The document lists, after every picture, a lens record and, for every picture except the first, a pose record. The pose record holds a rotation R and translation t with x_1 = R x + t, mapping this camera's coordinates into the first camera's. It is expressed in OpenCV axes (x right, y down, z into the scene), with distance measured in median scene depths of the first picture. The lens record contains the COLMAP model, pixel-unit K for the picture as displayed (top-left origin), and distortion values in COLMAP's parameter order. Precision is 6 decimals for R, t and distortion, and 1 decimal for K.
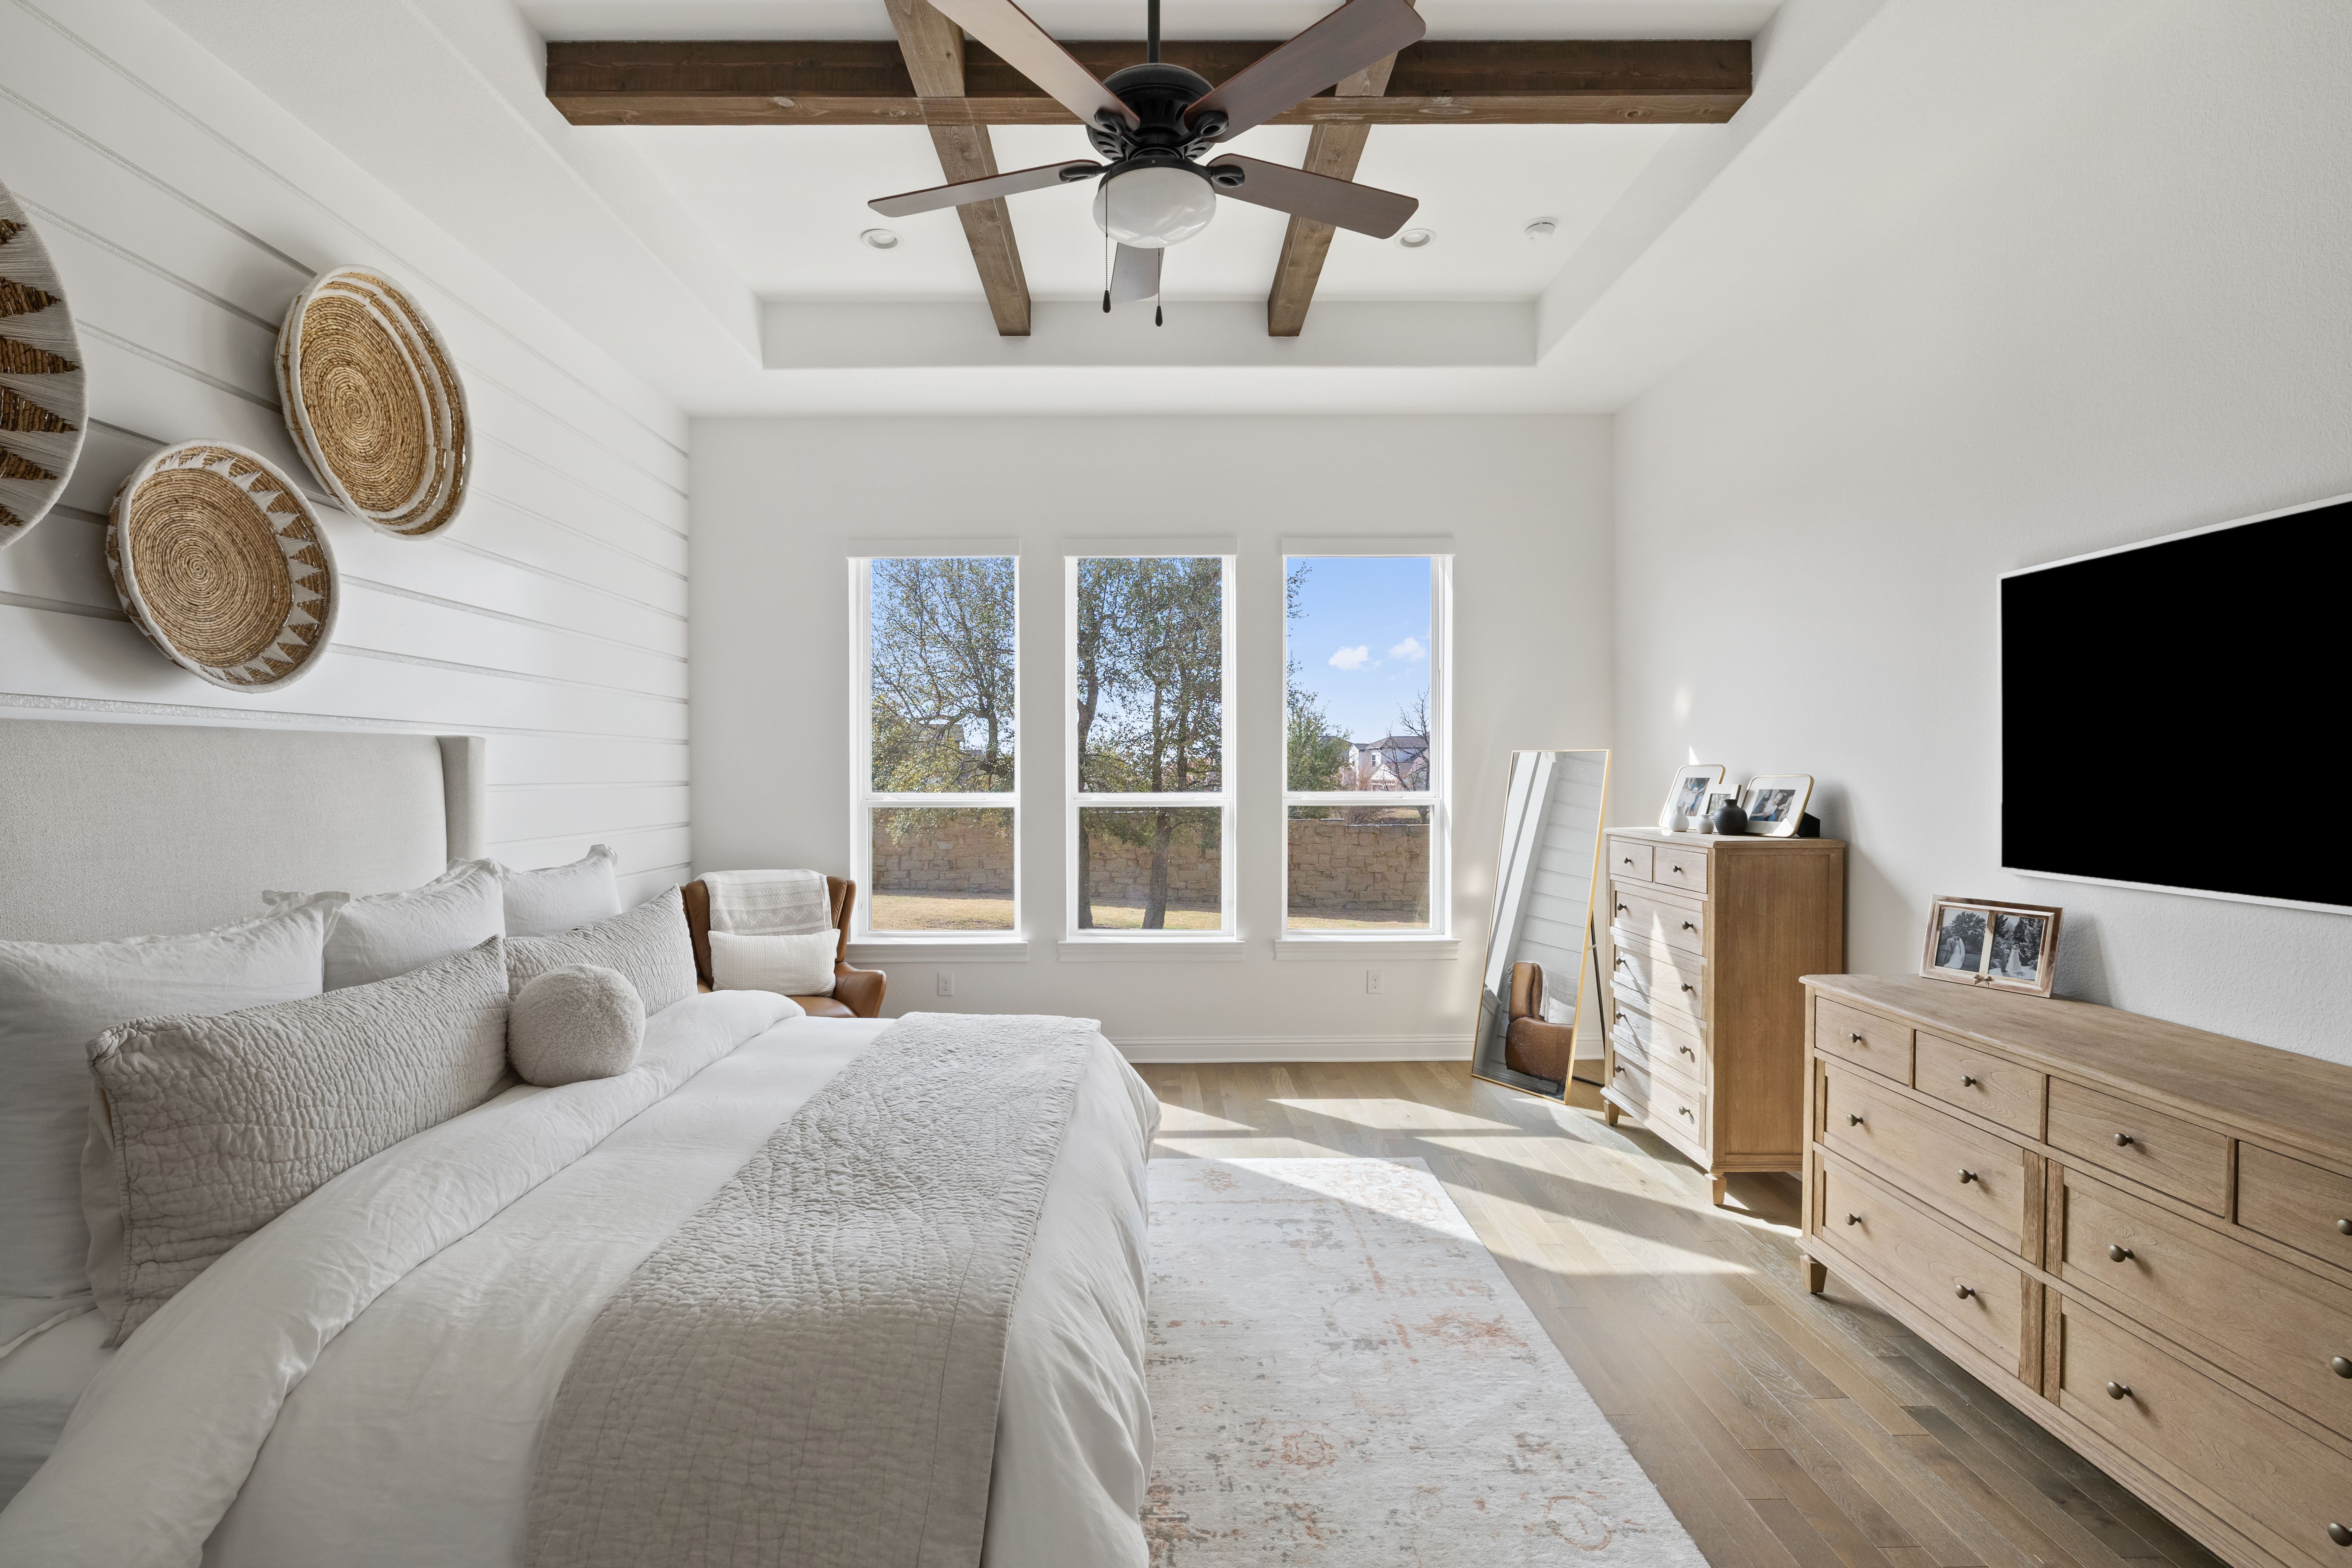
lens RADIAL K [[1088.0, 0, 1163.0], [0, 1088.0, 793.9], [0, 0, 1]] dist [-0.007218, 0.002199]
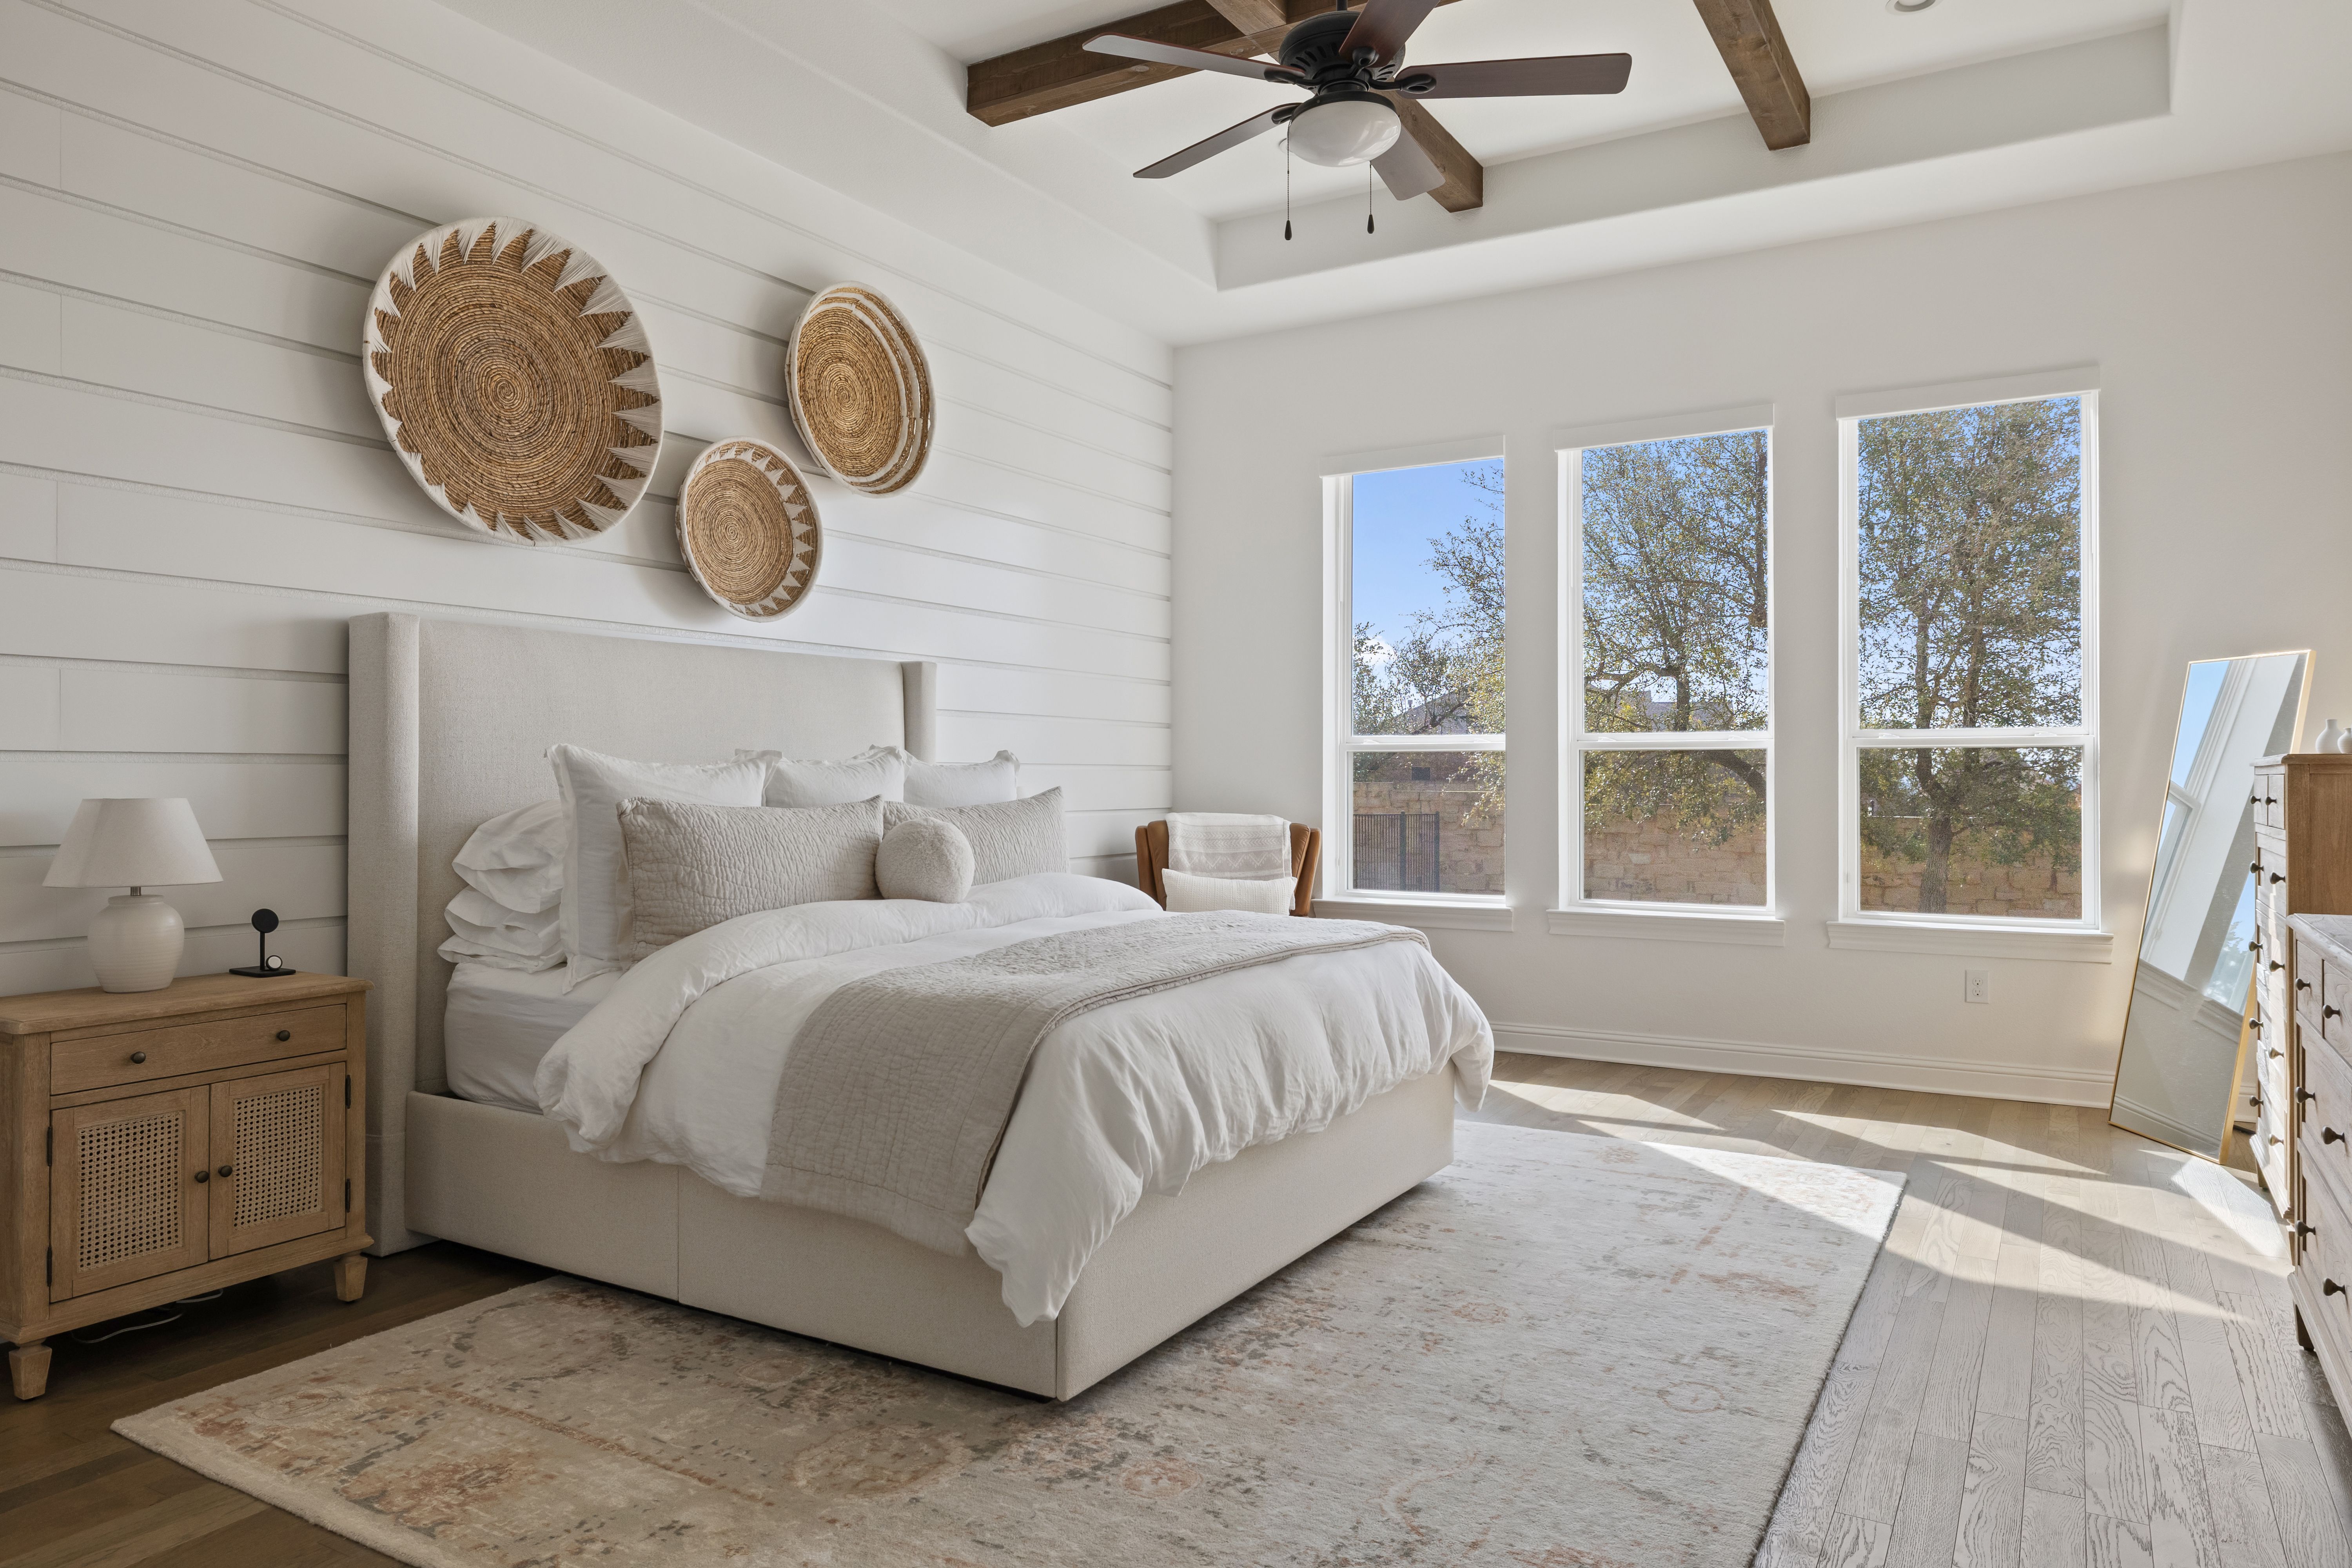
lens RADIAL K [[1528.5, 0, 1164.9], [0, 1528.5, 773.7], [0, 0, 1]] dist [-0.000021, 0.002707]
pose [[0.856402, 0.003395, -0.516299, 0.510029], [-0.013544, 0.999782, -0.015892, 0.106405], [0.516132, 0.020603, 0.856261, -0.319394]]
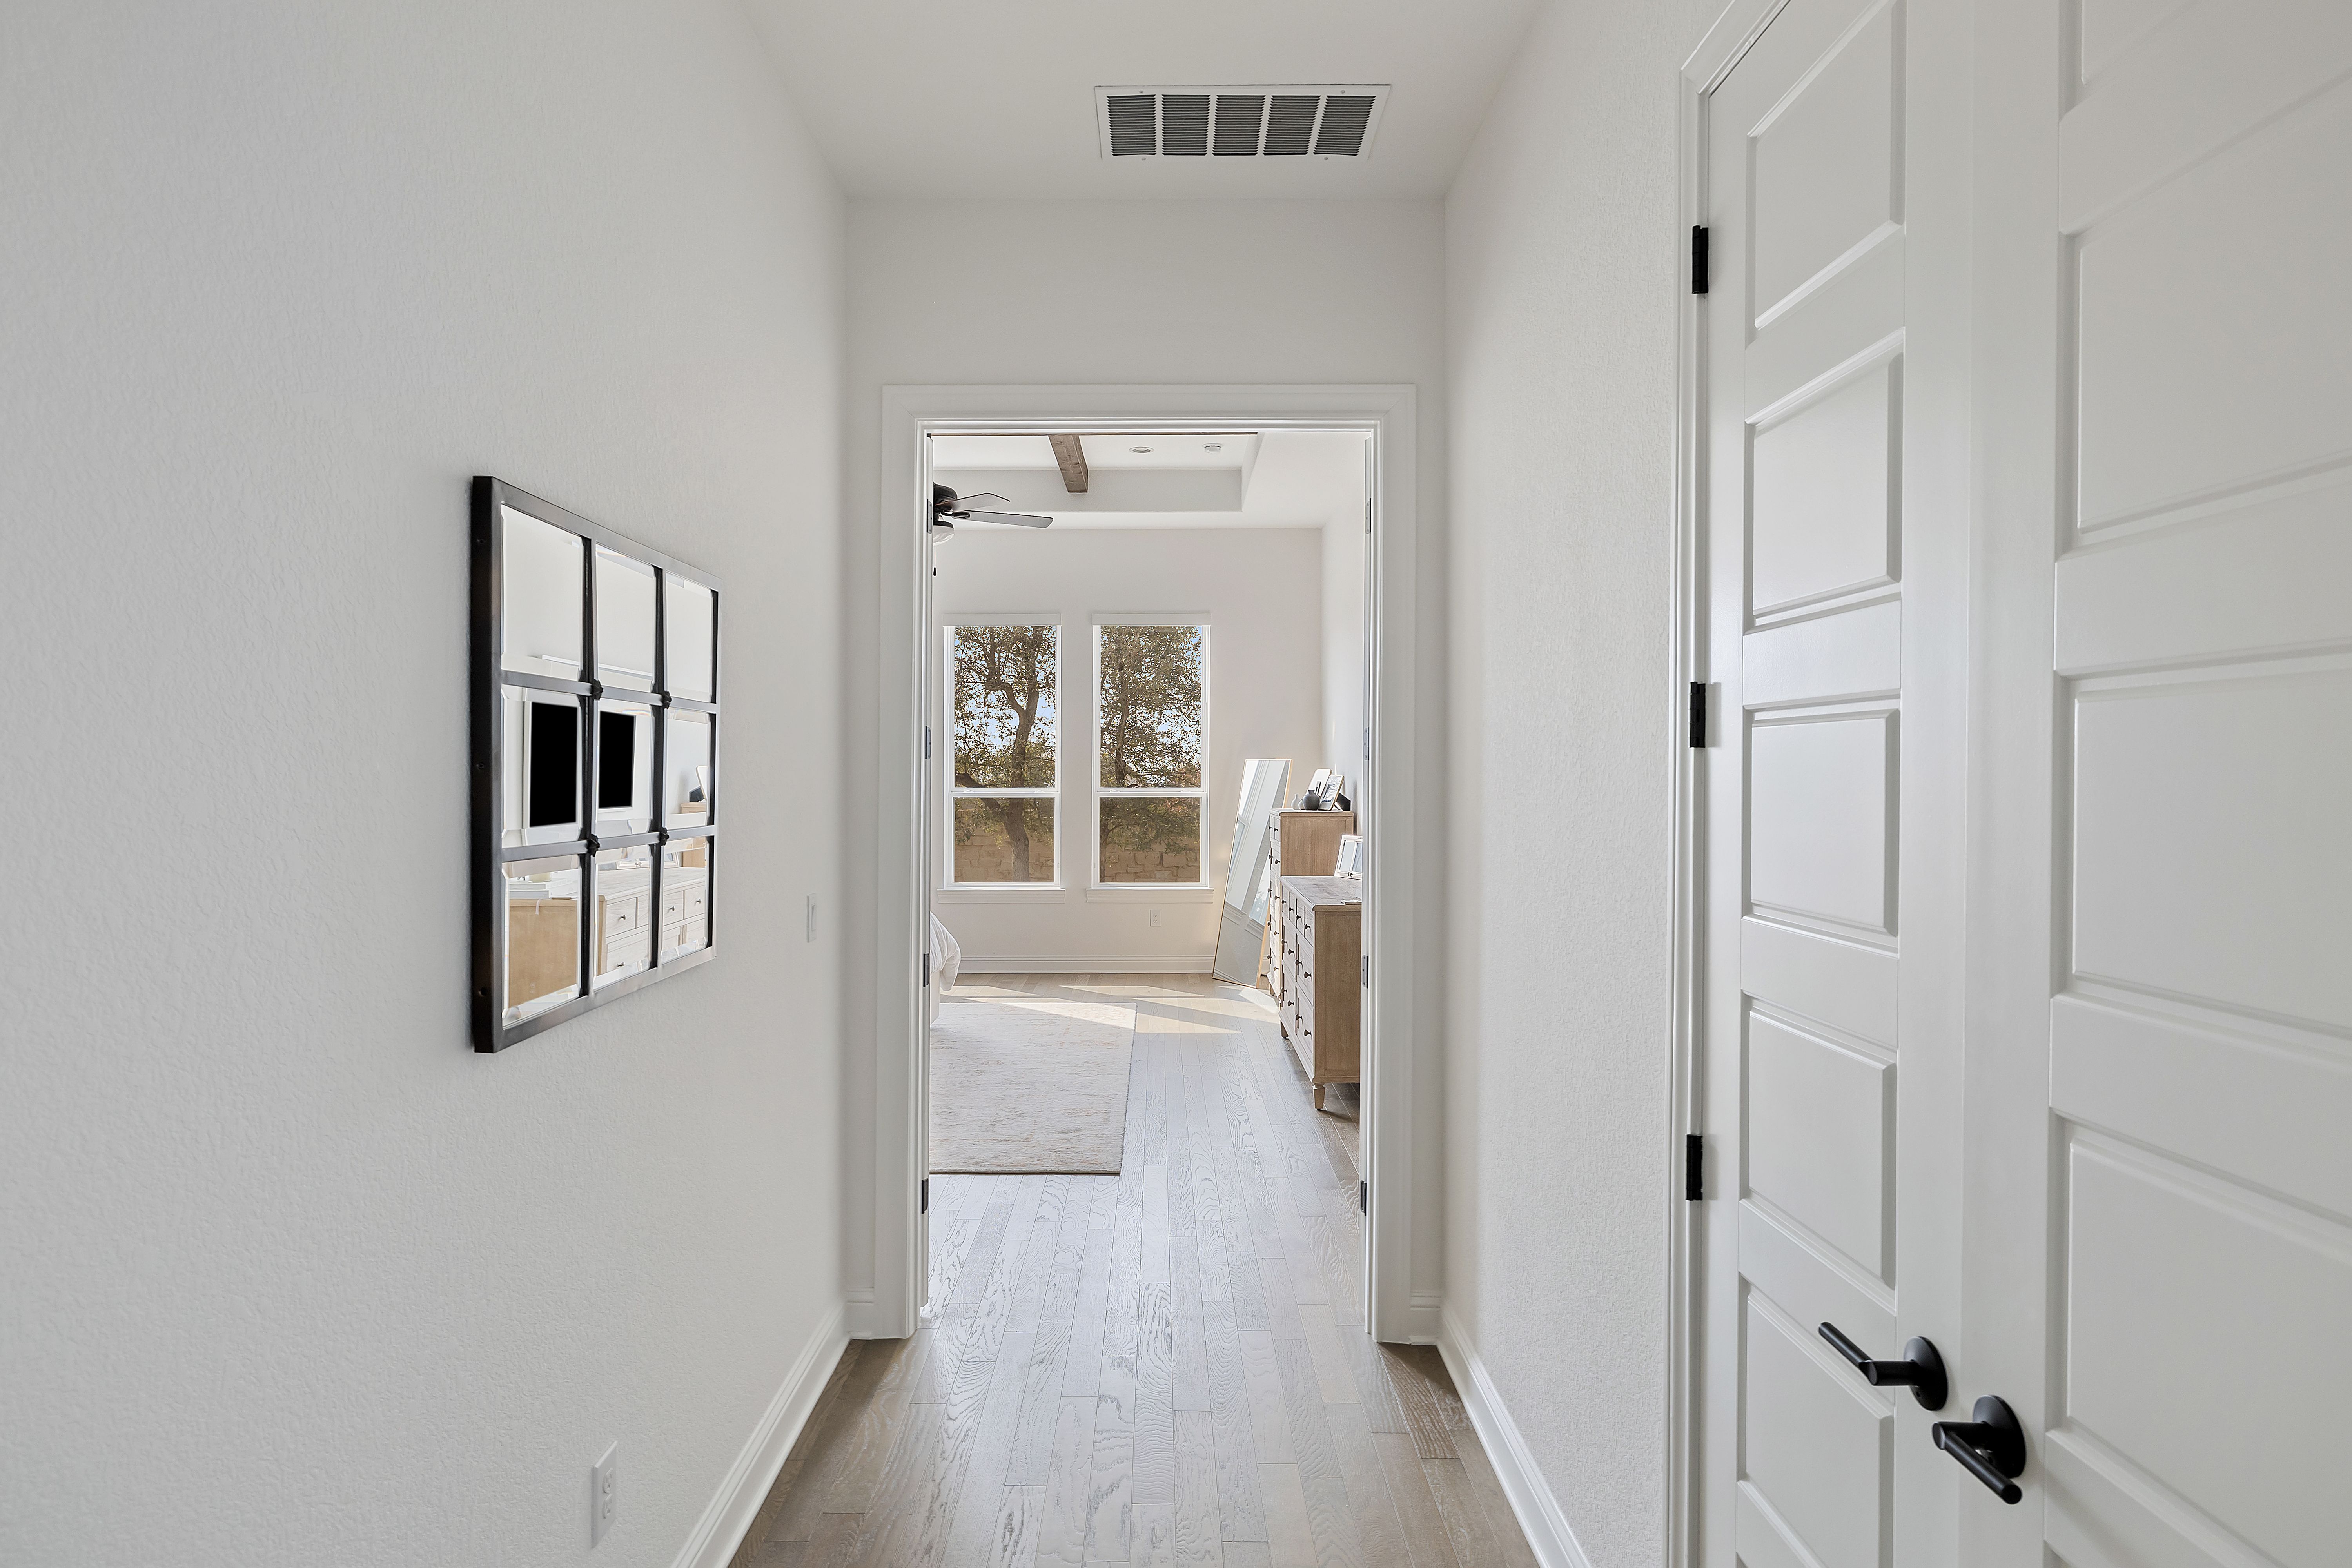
lens RADIAL K [[1323.2, 0, 1177.7], [0, 1323.2, 788.7], [0, 0, 1]] dist [0.000690, 0.000006]
pose [[0.999959, 0.006220, 0.006646, 0.419334], [-0.006143, 0.999914, -0.011550, 0.039691], [-0.006717, 0.011509, 0.999911, -1.517755]]
